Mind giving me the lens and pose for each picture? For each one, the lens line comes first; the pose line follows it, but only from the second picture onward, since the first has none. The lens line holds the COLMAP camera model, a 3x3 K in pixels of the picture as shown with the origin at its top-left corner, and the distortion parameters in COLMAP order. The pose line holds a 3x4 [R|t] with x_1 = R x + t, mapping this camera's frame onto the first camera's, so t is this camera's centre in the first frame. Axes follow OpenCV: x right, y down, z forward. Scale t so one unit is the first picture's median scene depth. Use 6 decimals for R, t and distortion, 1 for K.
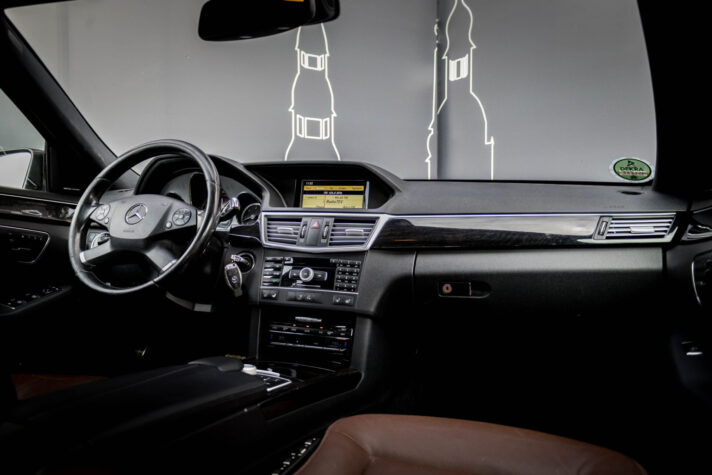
lens RADIAL K [[600.2, 0, 356.1], [0, 600.2, 235.9], [0, 0, 1]] dist [0.029556, -0.003327]
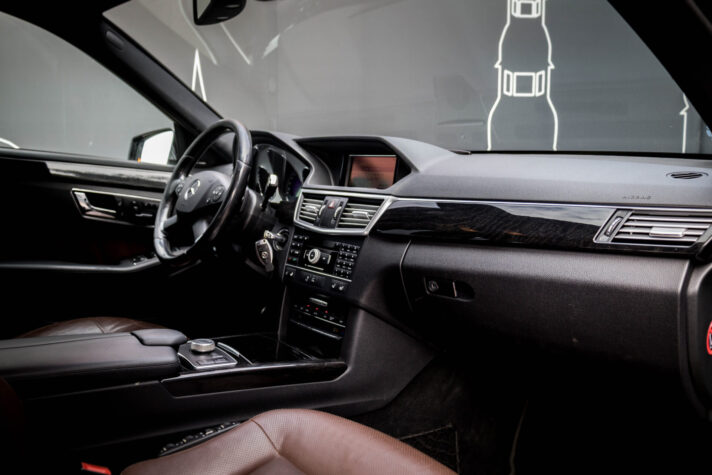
lens RADIAL K [[600.2, 0, 353.9], [0, 600.2, 238.1], [0, 0, 1]] dist [0.029556, -0.003327]
pose [[0.857991, 0.062968, -0.509790, 0.455617], [-0.023409, 0.996220, 0.083653, -0.046230], [0.513131, -0.059840, 0.856222, 0.196562]]
